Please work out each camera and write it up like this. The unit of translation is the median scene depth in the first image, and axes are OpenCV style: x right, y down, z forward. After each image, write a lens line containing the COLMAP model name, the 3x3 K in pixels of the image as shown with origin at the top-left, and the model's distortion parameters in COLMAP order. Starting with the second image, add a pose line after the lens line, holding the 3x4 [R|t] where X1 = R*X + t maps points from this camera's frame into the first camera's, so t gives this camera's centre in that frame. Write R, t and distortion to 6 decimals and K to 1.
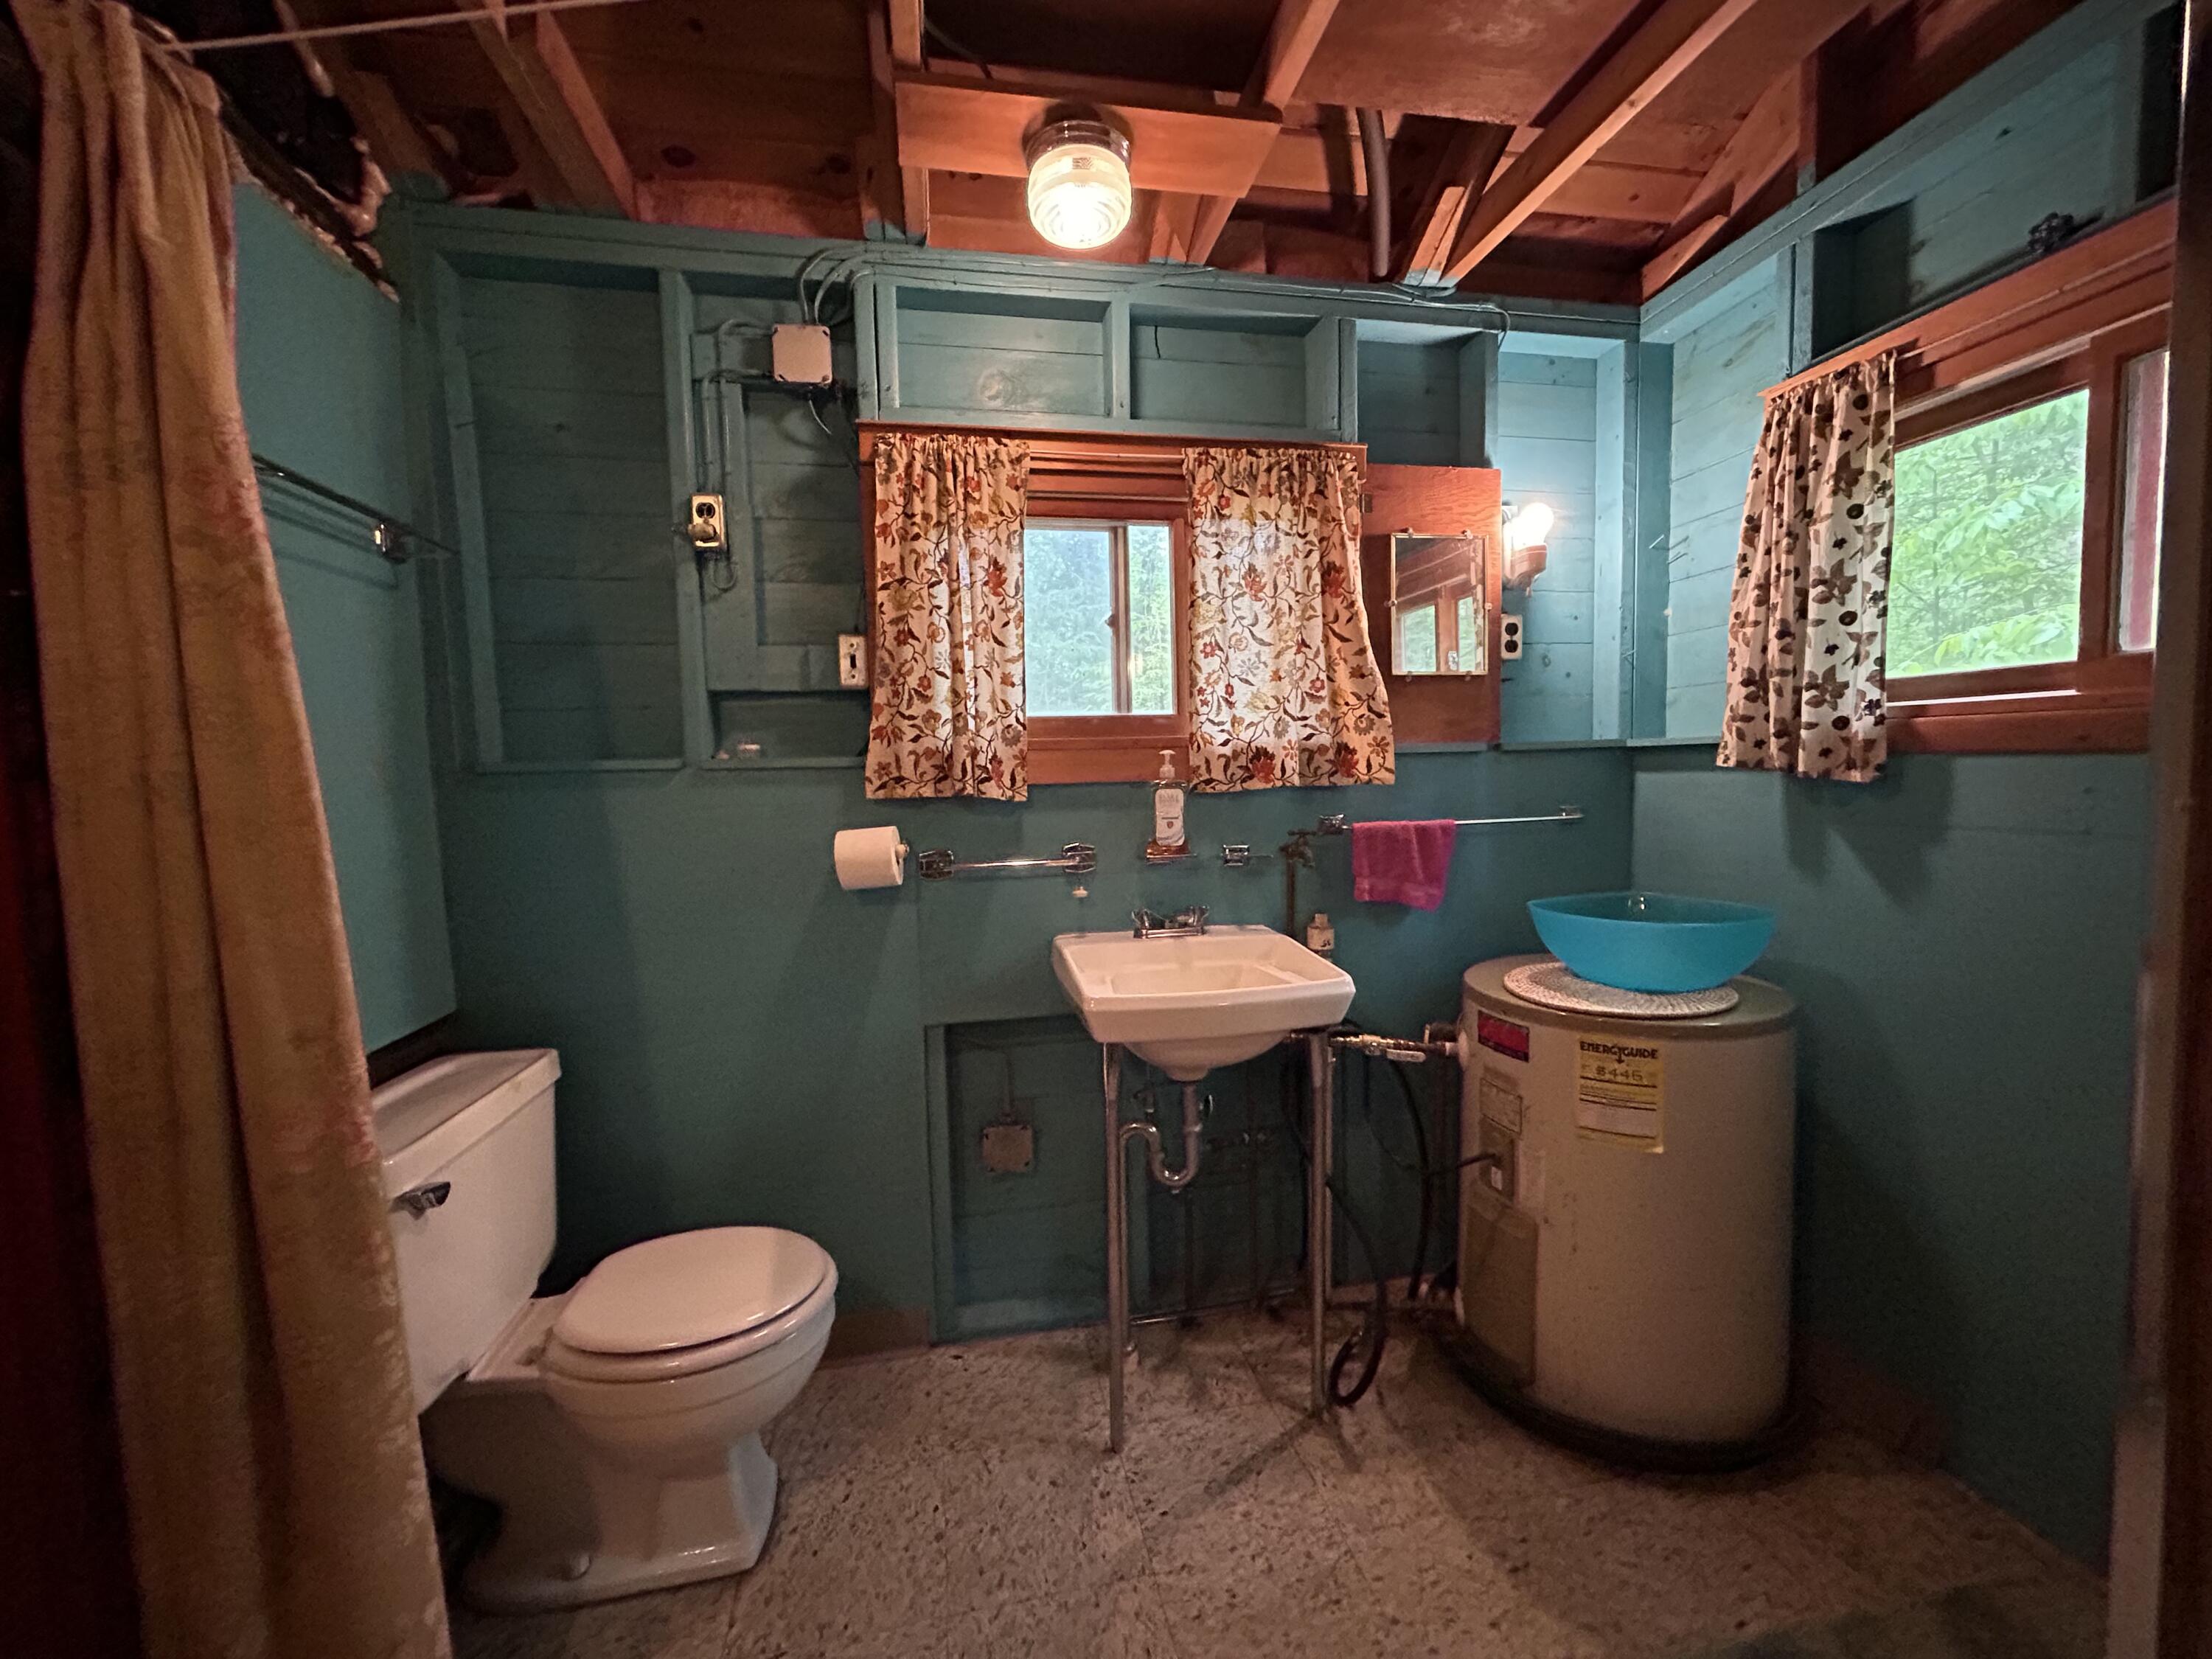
lens RADIAL K [[893.3, 0, 1102.4], [0, 893.3, 828.8], [0, 0, 1]] dist [-0.000177, 0.000203]
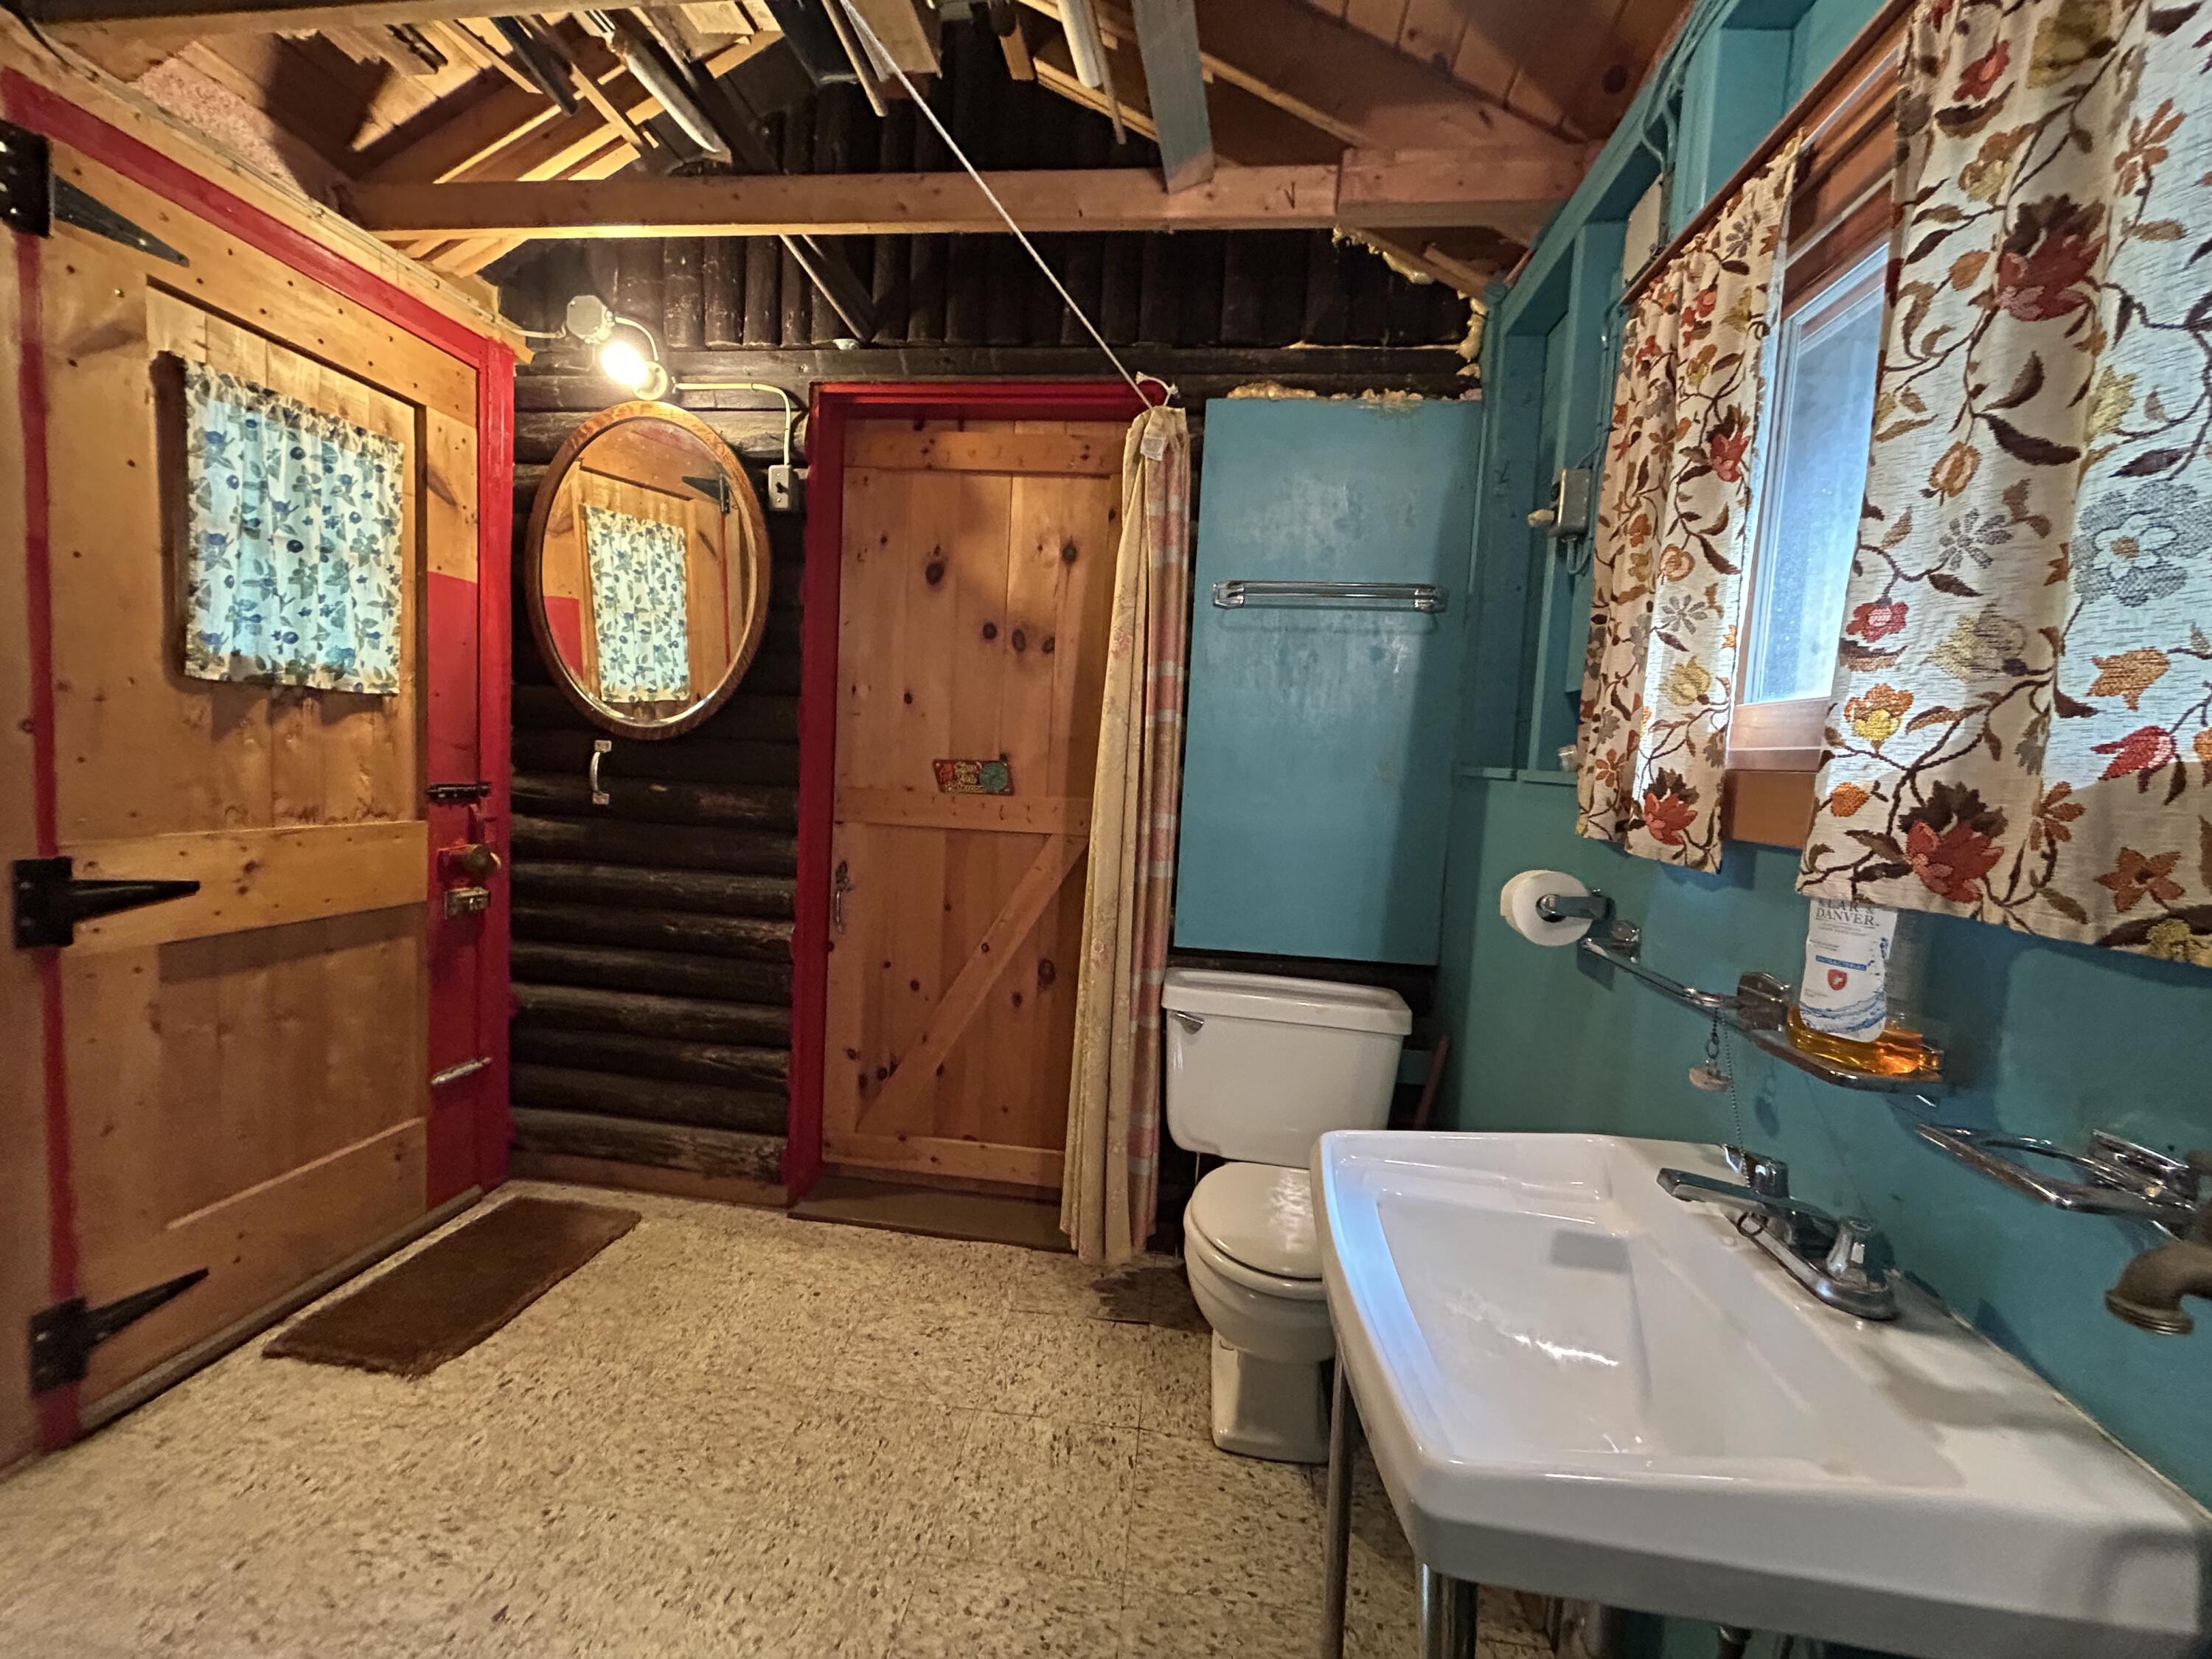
lens RADIAL K [[893.2, 0, 1115.1], [0, 893.2, 820.7], [0, 0, 1]] dist [0.018348, 0.000085]
pose [[-0.287246, 0.079625, -0.954541, 0.631383], [-0.110889, 0.987074, 0.115708, -0.103712], [0.951416, 0.139084, -0.274704, 0.945625]]
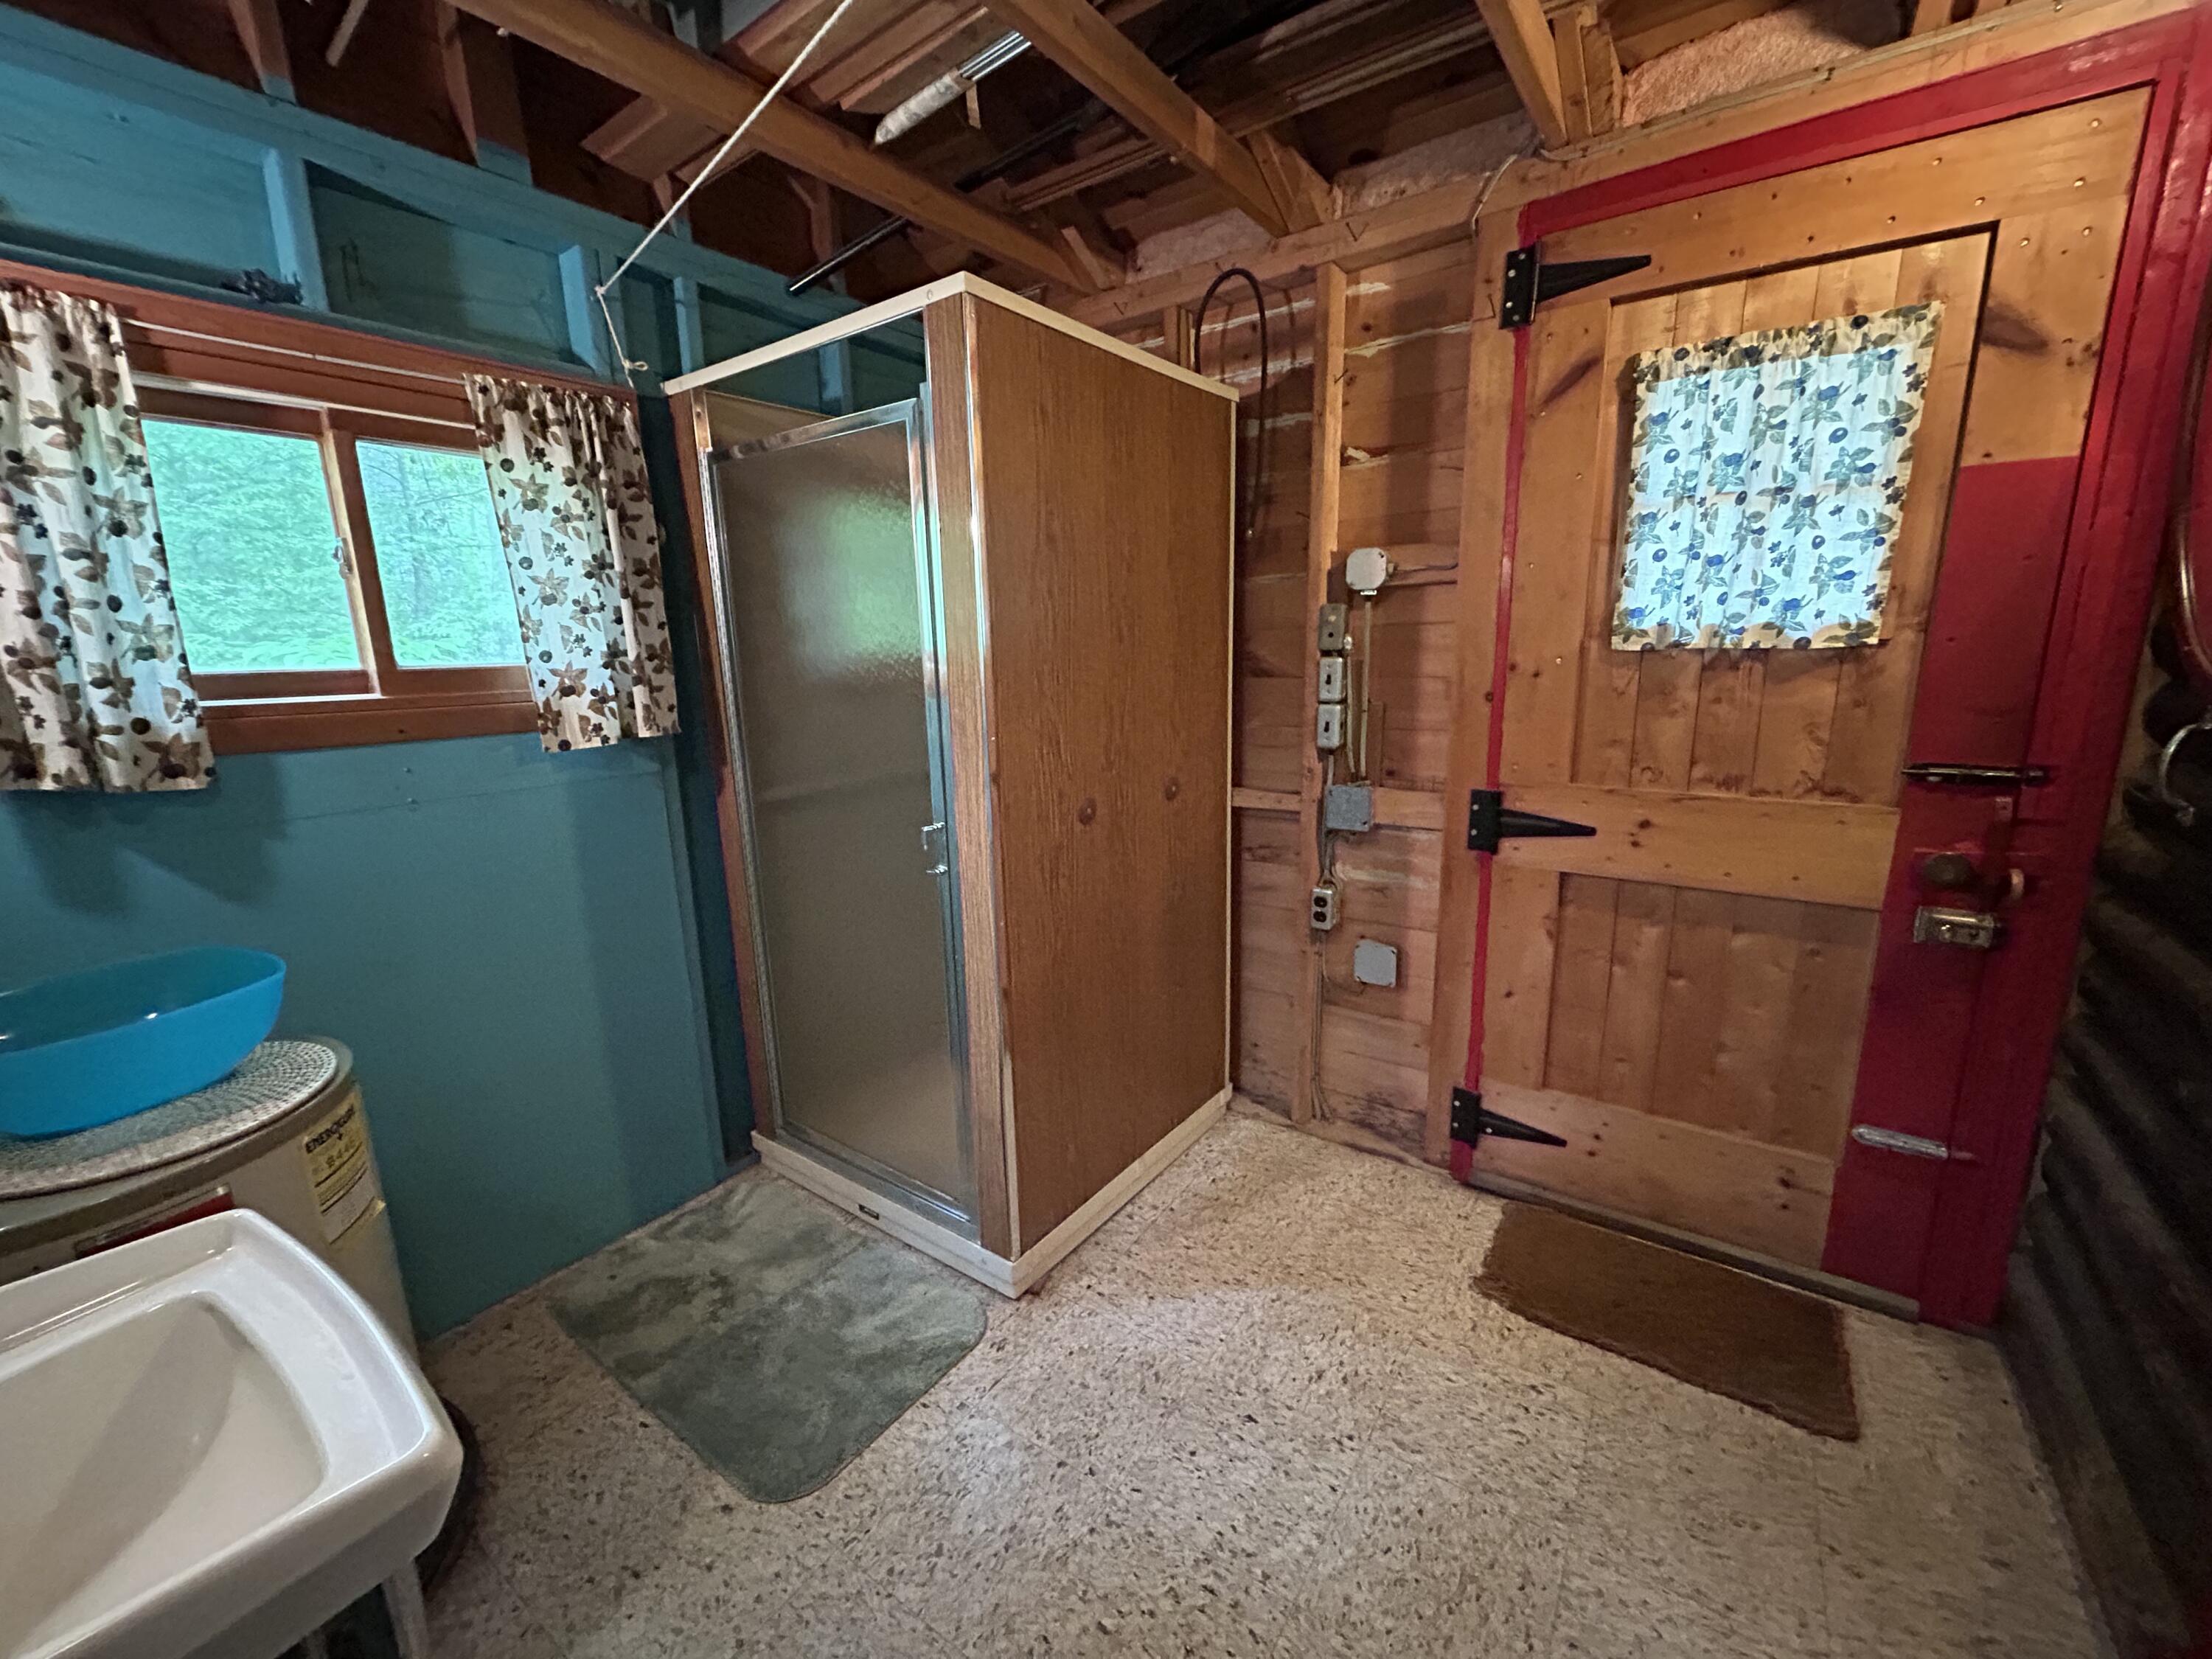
lens RADIAL K [[893.3, 0, 1102.4], [0, 893.3, 828.8], [0, 0, 1]] dist [-0.000177, 0.000203]
pose [[-0.694586, -0.100877, 0.712301, -0.446576], [0.094485, 0.968752, 0.229332, -0.132057], [-0.713178, 0.226592, -0.663350, 0.929905]]
